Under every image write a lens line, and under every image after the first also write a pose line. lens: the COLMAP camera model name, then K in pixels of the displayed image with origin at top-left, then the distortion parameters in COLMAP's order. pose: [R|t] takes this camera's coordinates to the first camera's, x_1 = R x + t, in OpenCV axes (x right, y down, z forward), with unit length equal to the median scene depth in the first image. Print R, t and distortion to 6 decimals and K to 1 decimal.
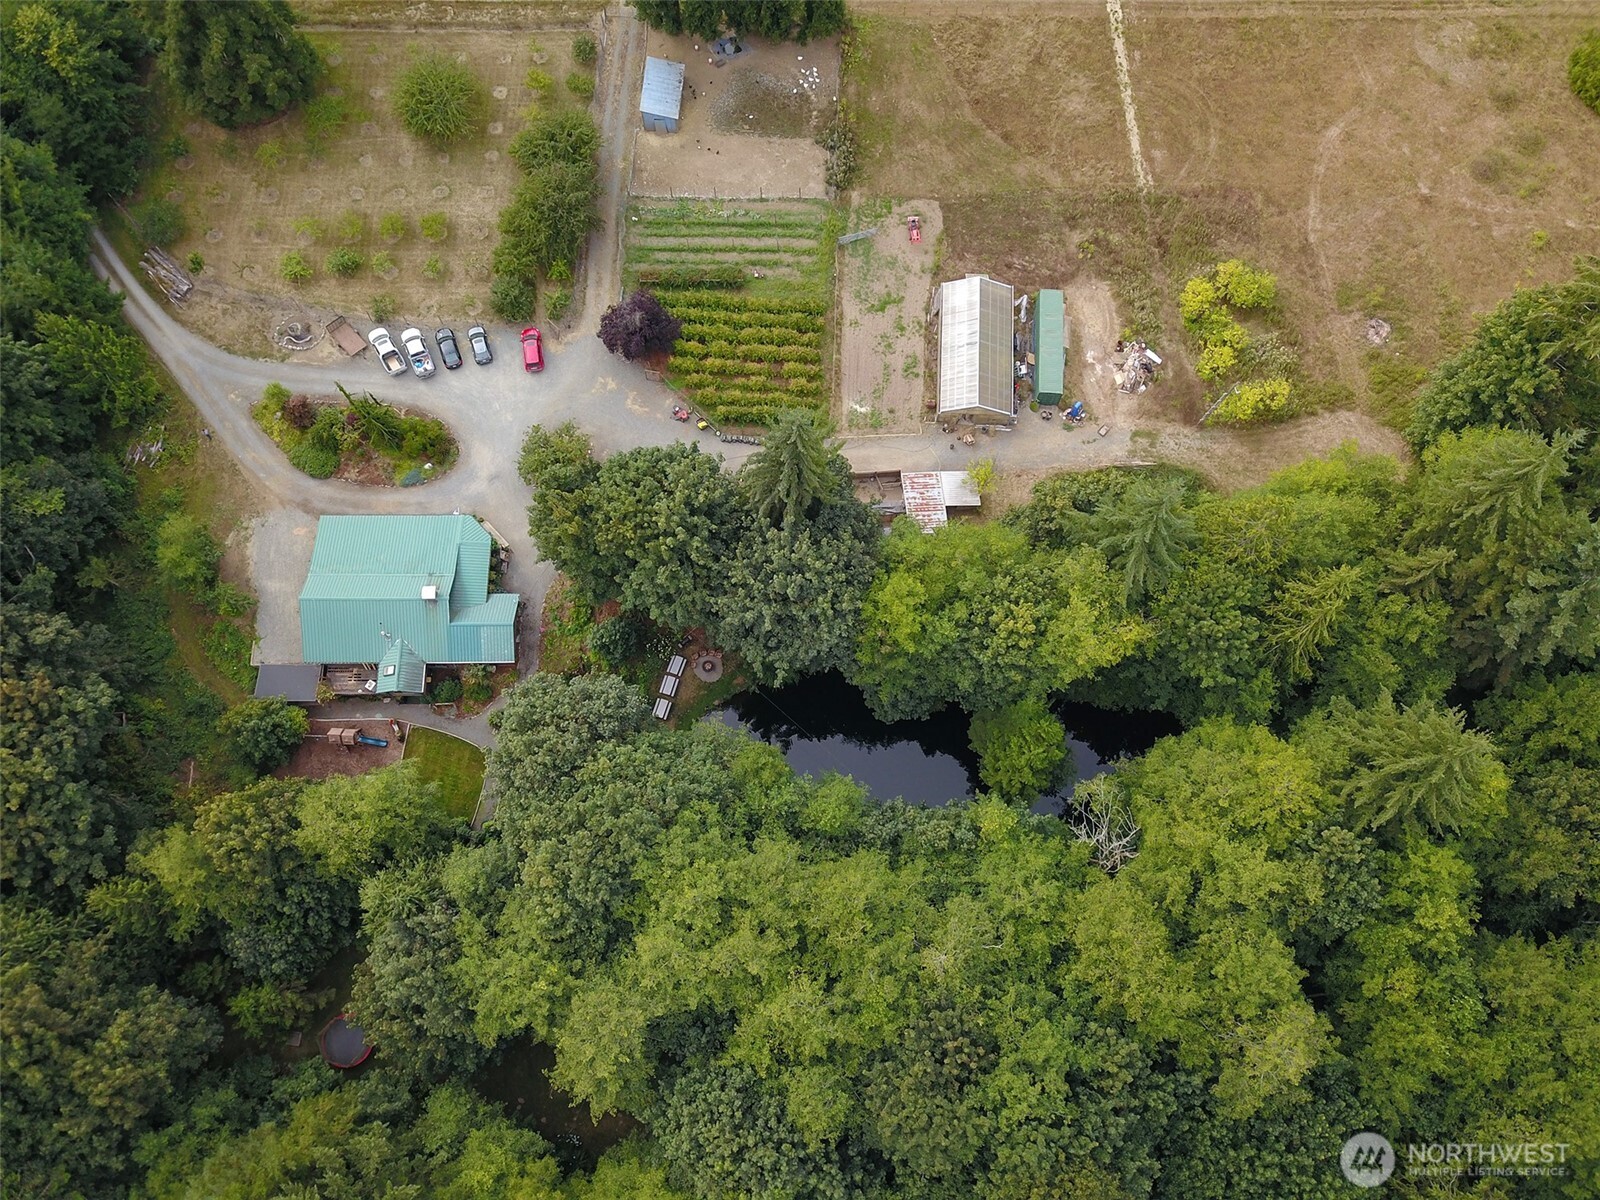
lens RADIAL K [[1219.4, 0, 800.0], [0, 1219.4, 600.0], [0, 0, 1]] dist [0.105376, -0.000072]
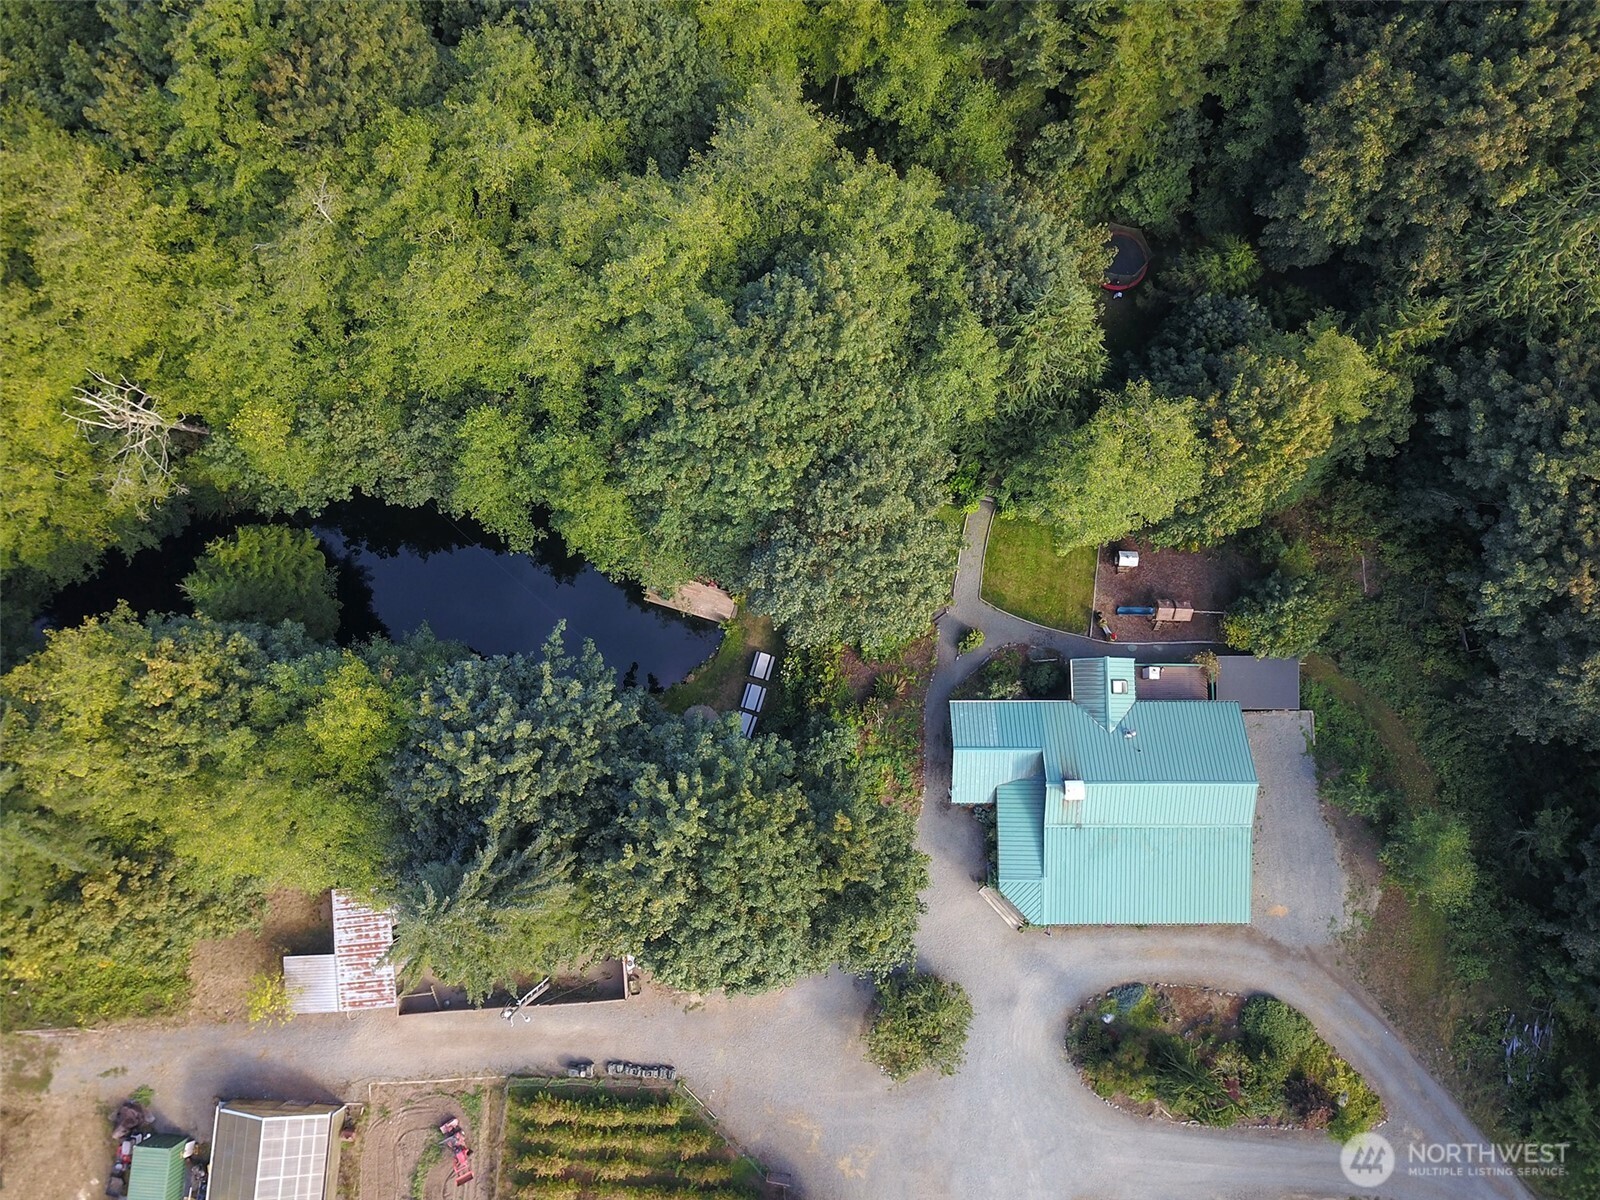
lens RADIAL K [[1224.6, 0, 800.0], [0, 1224.6, 600.0], [0, 0, 1]] dist [0.076550, -0.036658]
pose [[-0.999978, -0.006683, 0.000213, -0.145372], [0.006196, -0.914297, 0.404997, -0.189519], [-0.002512, 0.404989, 0.914318, 0.319981]]
